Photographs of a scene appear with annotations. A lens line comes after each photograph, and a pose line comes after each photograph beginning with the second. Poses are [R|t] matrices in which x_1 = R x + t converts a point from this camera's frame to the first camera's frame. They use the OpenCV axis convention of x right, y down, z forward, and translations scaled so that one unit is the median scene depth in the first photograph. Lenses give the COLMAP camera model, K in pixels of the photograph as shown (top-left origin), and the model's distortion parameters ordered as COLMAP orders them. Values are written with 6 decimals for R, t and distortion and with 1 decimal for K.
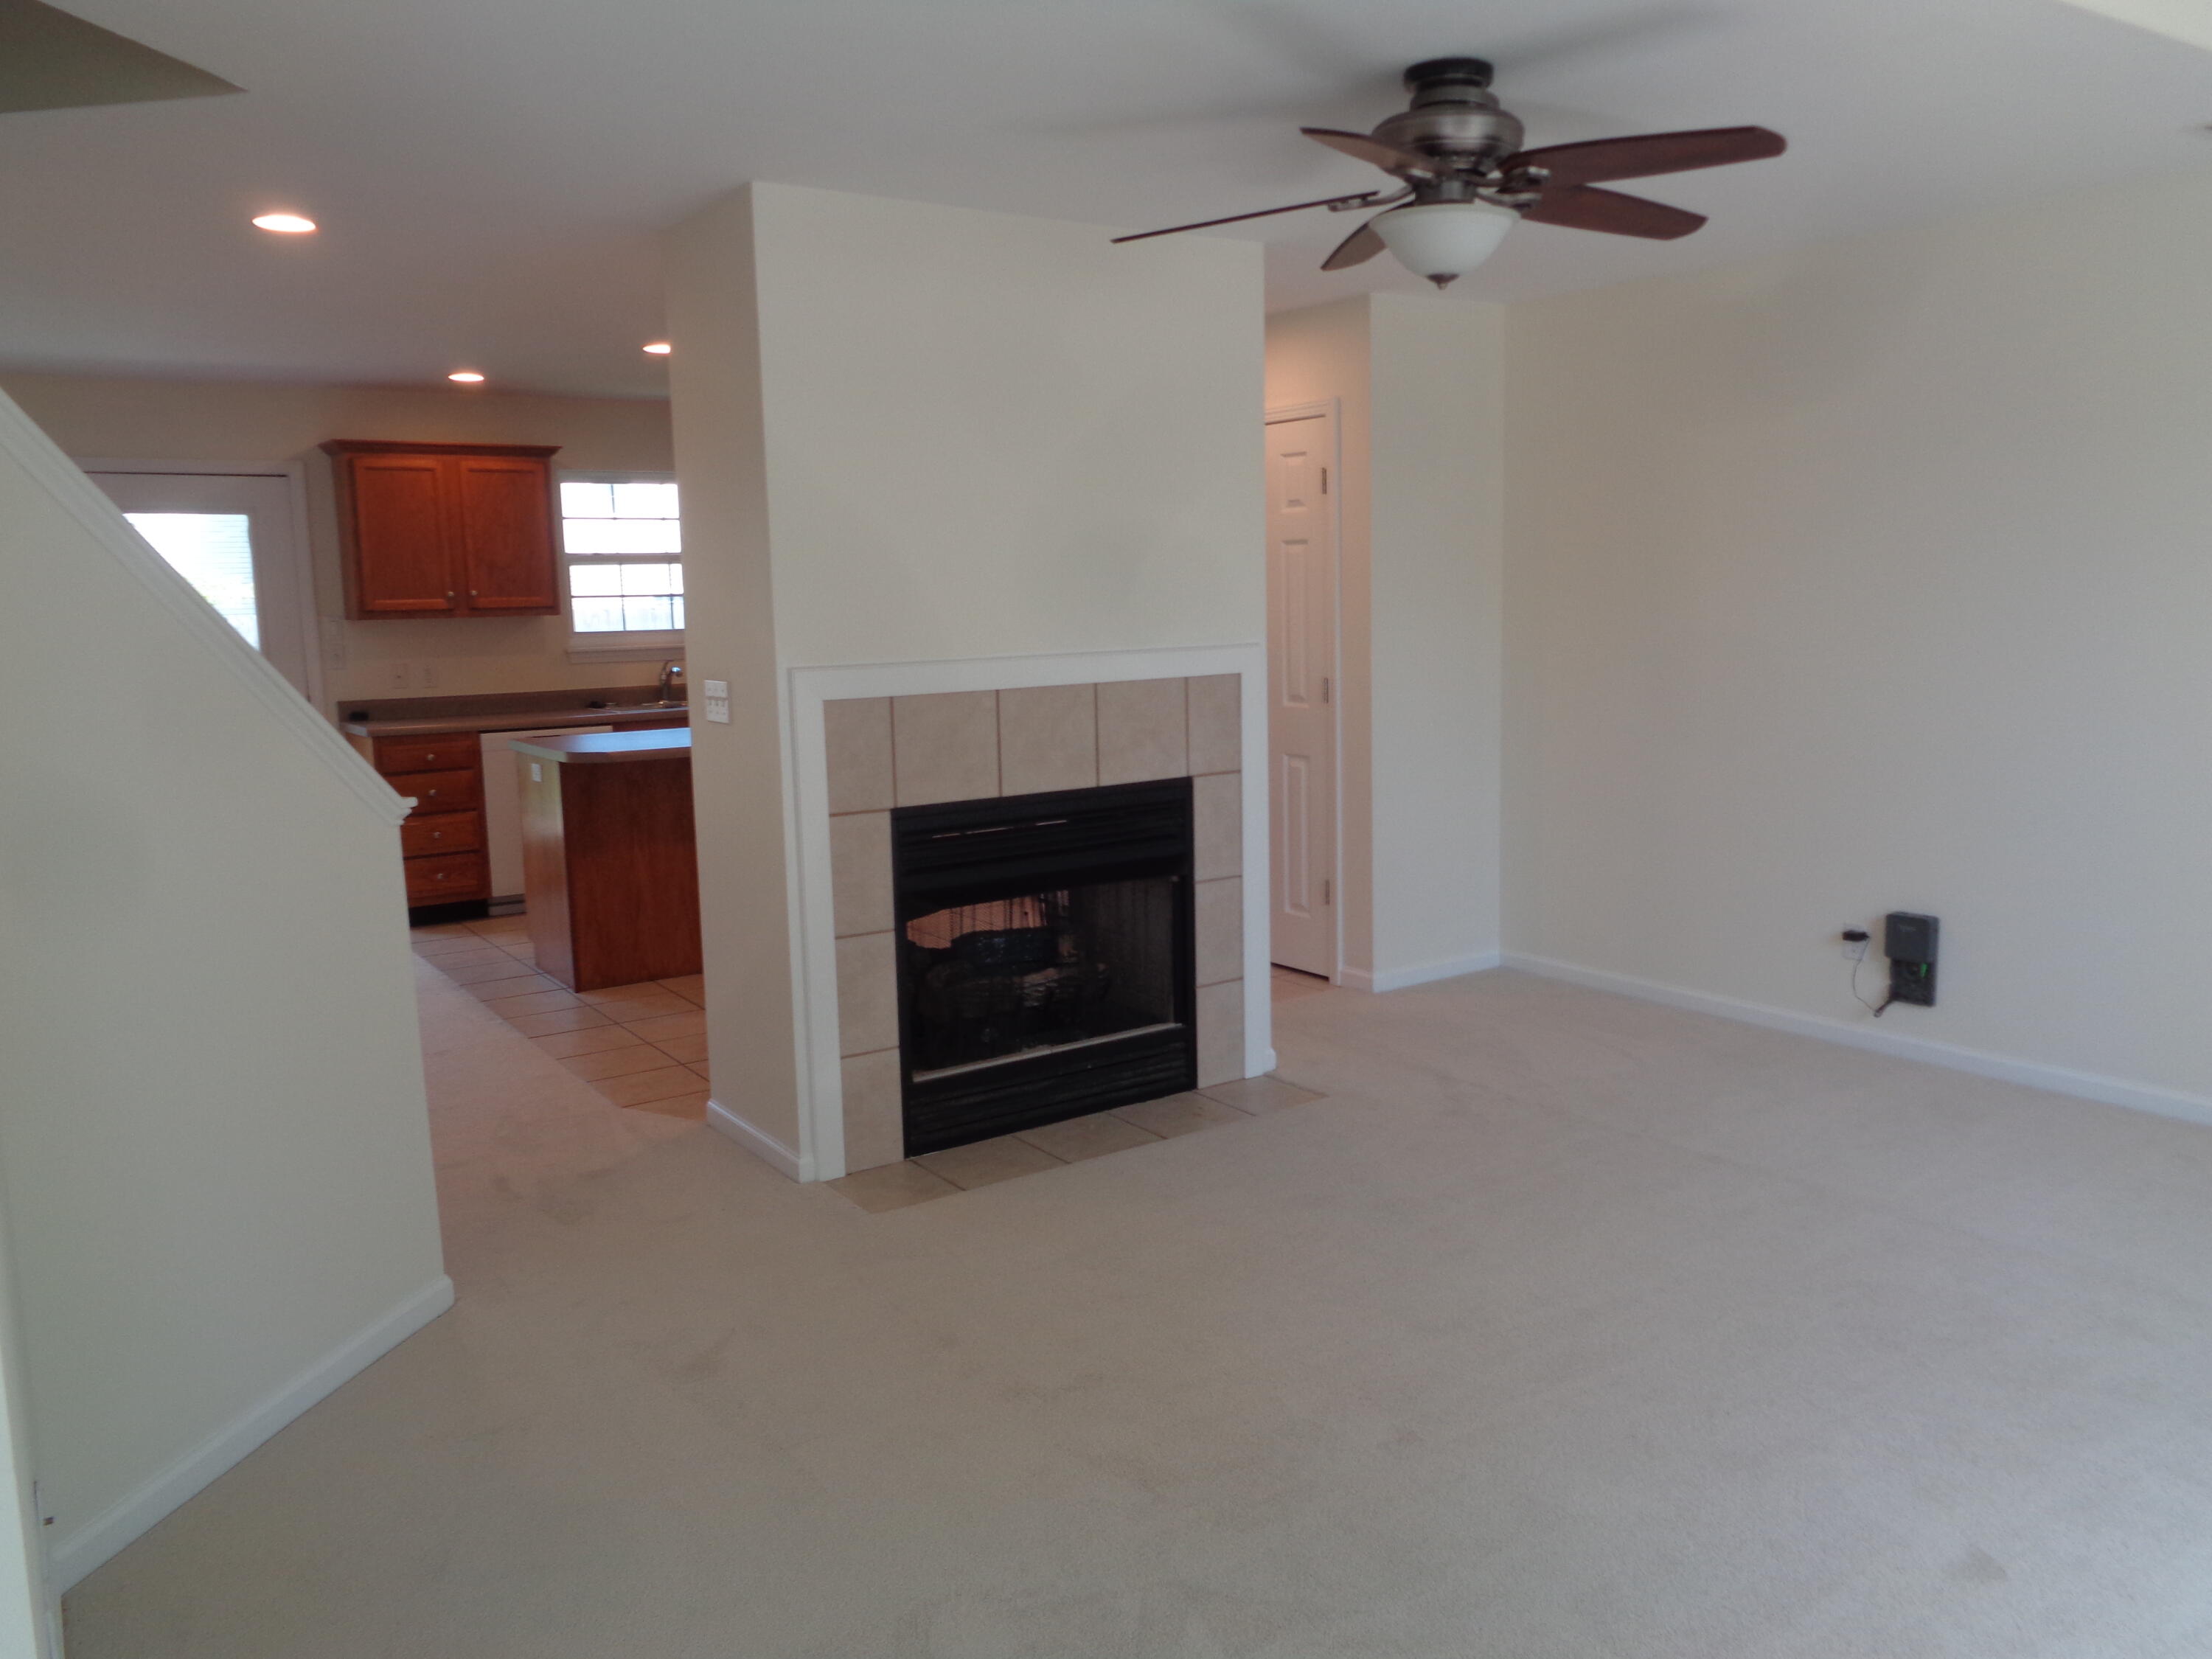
lens RADIAL K [[1661.2, 0, 1098.6], [0, 1661.2, 831.3], [0, 0, 1]] dist [0.049115, 0.001429]
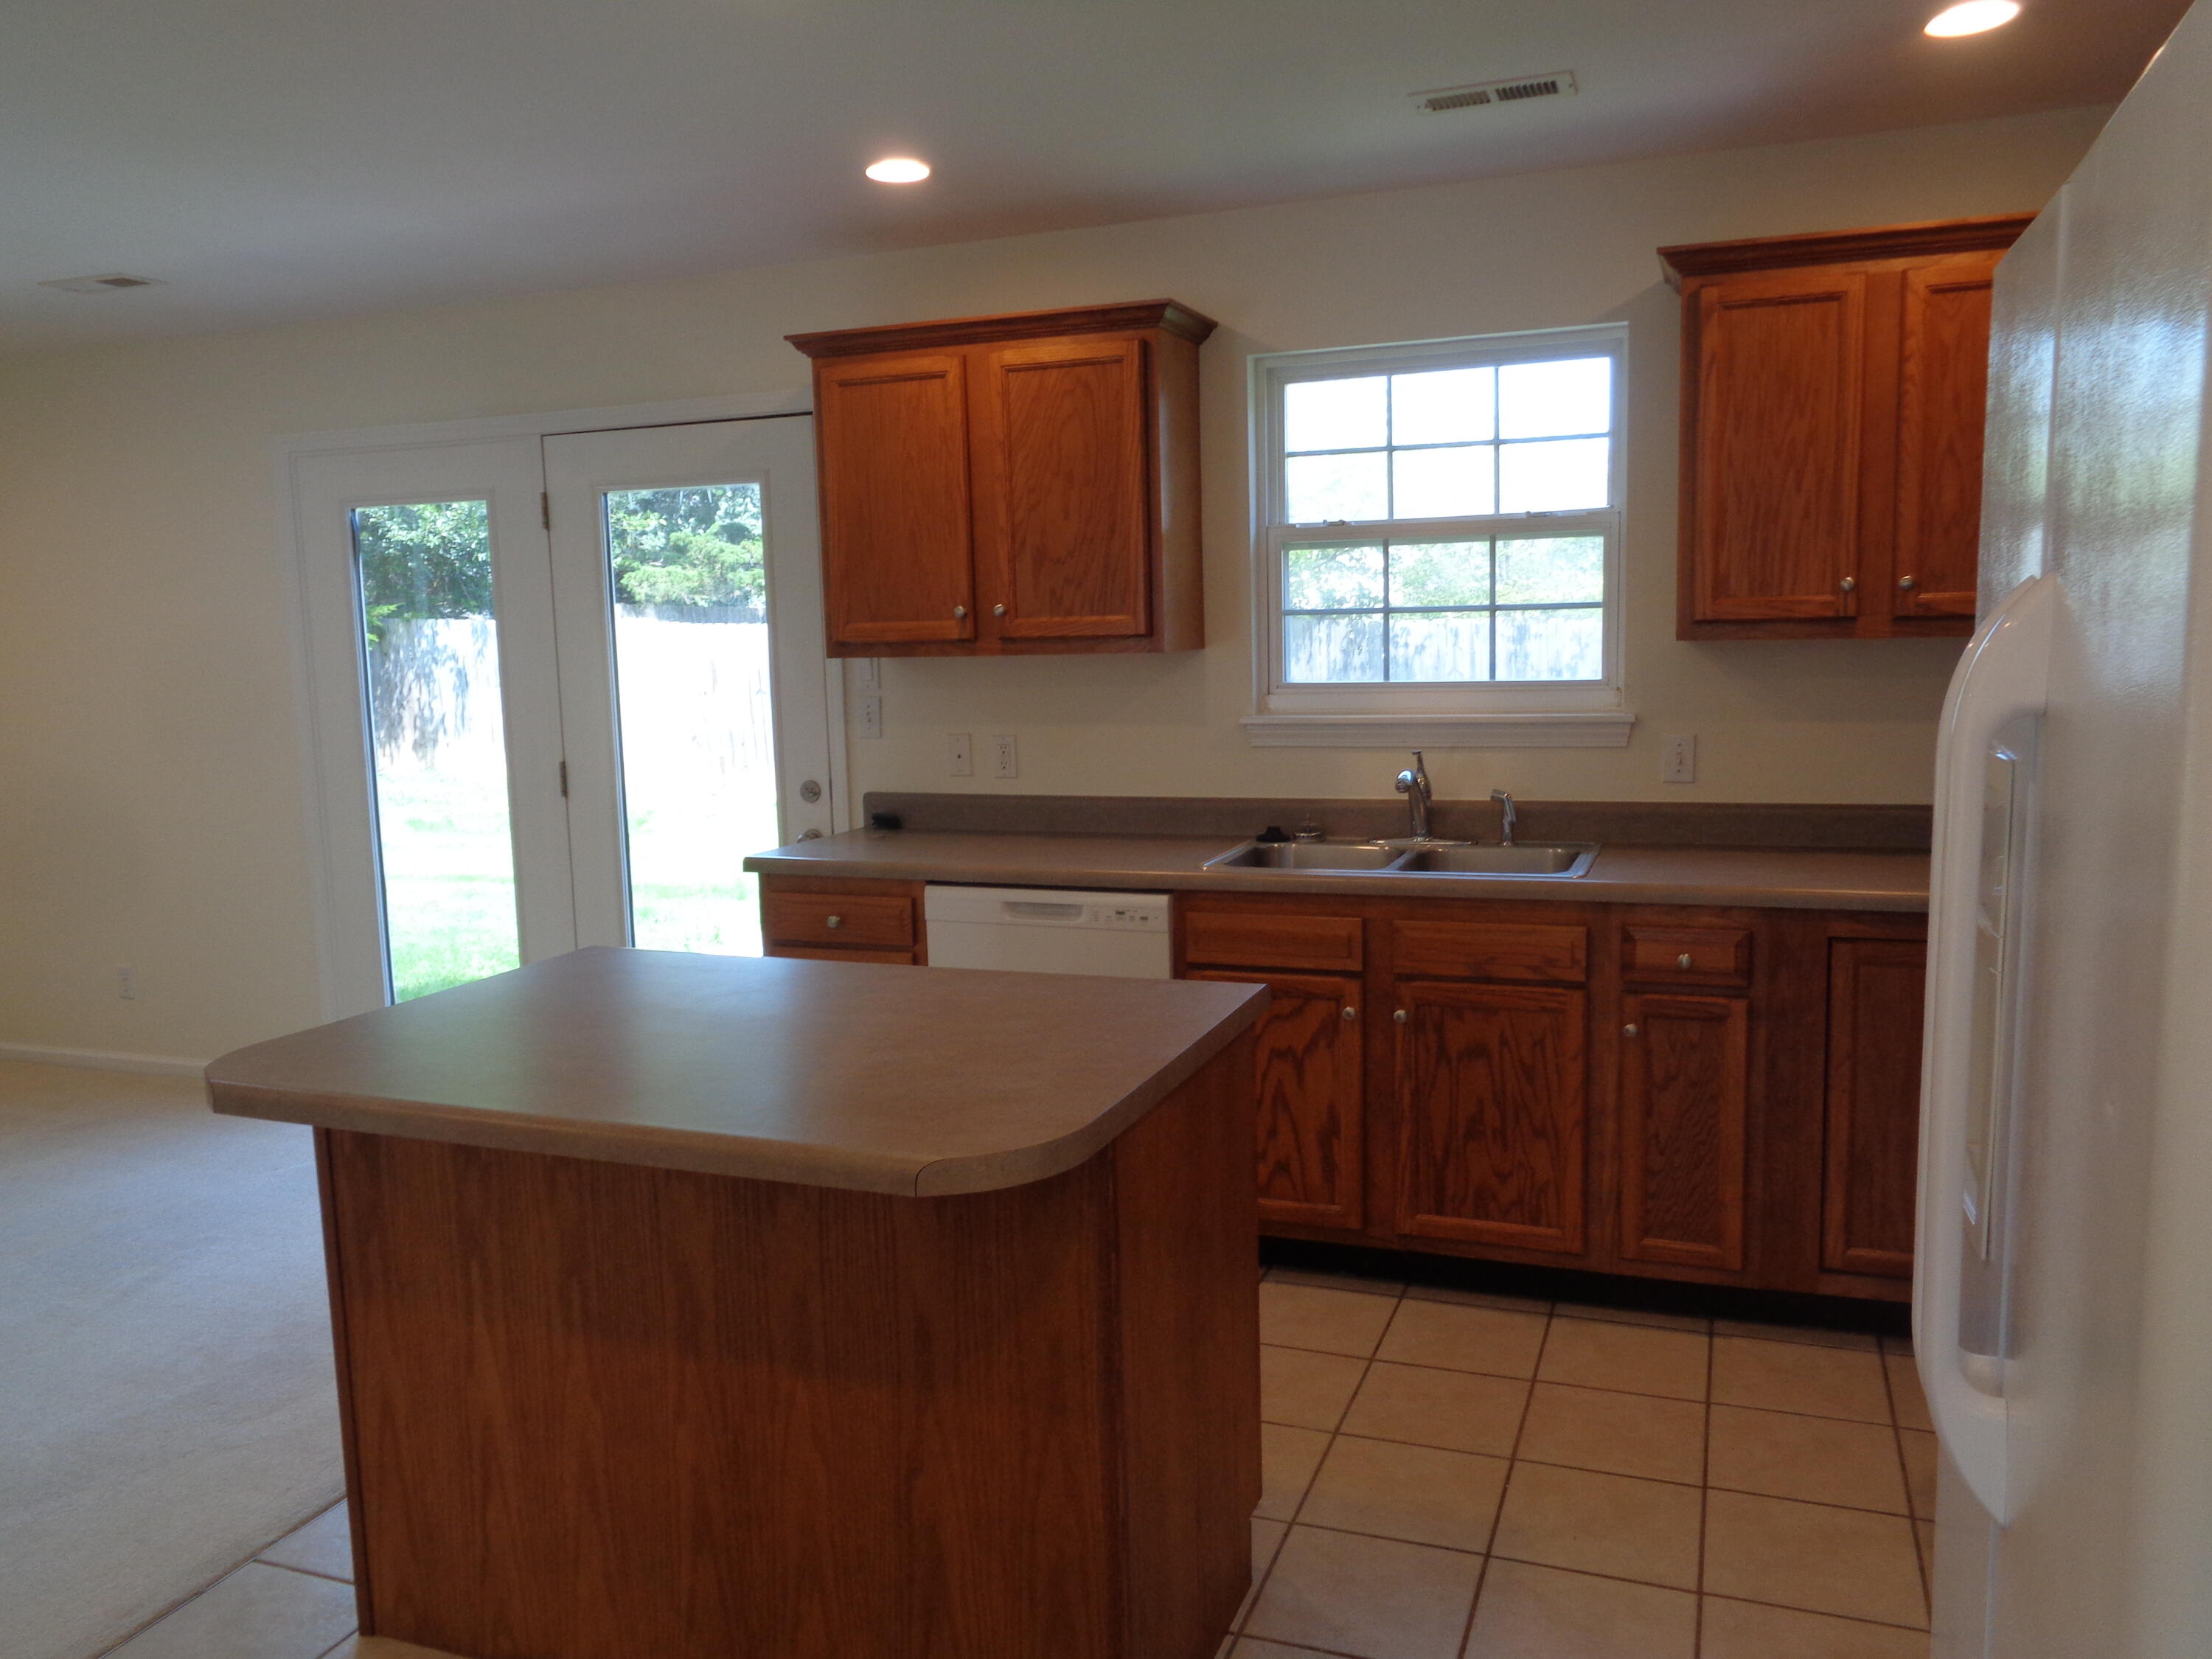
lens RADIAL K [[1661.2, 0, 1105.5], [0, 1661.2, 812.4], [0, 0, 1]] dist [0.049115, 0.001429]
pose [[0.529620, 0.114224, -0.840509, 0.081992], [-0.109240, 0.991825, 0.065954, -0.117978], [0.841171, 0.056887, 0.537768, 0.757192]]
